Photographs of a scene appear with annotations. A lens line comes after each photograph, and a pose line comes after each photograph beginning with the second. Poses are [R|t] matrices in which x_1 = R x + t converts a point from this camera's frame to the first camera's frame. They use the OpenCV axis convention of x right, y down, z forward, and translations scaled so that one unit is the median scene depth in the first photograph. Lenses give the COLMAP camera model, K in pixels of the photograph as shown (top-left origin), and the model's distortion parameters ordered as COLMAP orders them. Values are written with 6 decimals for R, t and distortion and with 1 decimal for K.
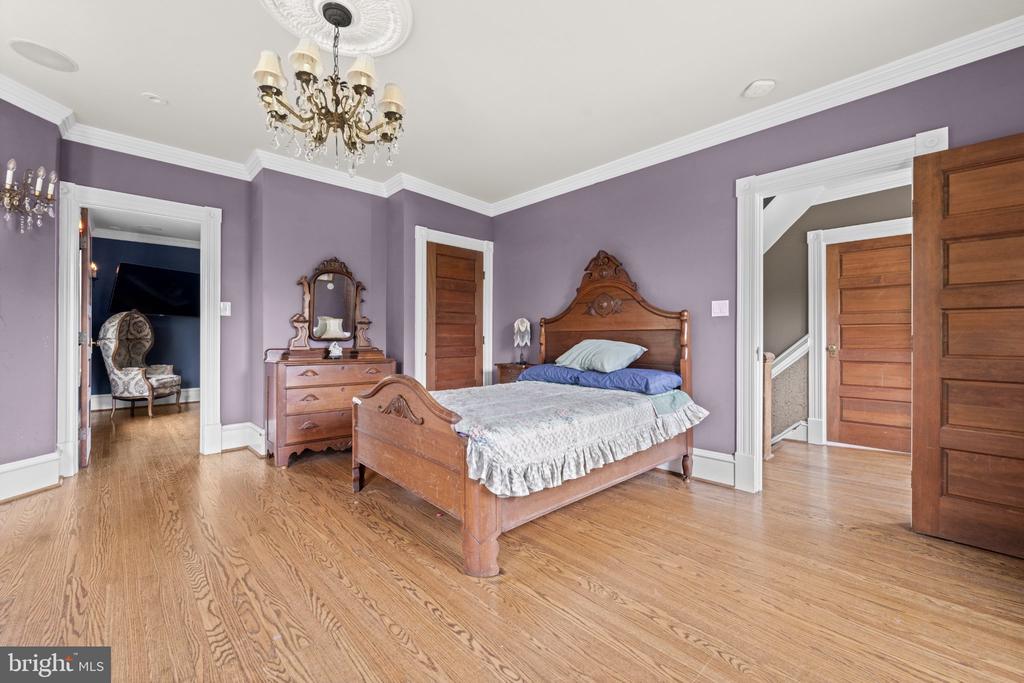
lens RADIAL K [[413.5, 0, 506.3], [0, 413.5, 335.7], [0, 0, 1]] dist [-0.002391, 0.000529]
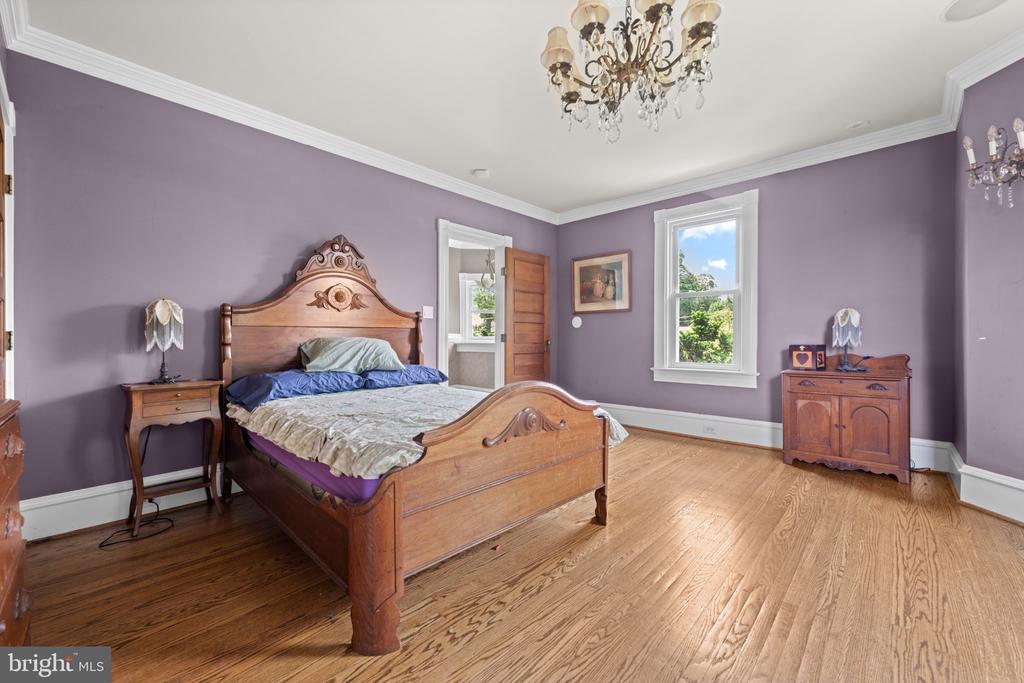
lens RADIAL K [[413.5, 0, 511.0], [0, 413.5, 341.2], [0, 0, 1]] dist [-0.002391, 0.000529]
pose [[-0.060157, -0.014526, 0.998083, -0.952606], [-0.003453, 0.999891, 0.014344, 0.005694], [-0.998183, -0.002583, -0.060201, 0.988368]]
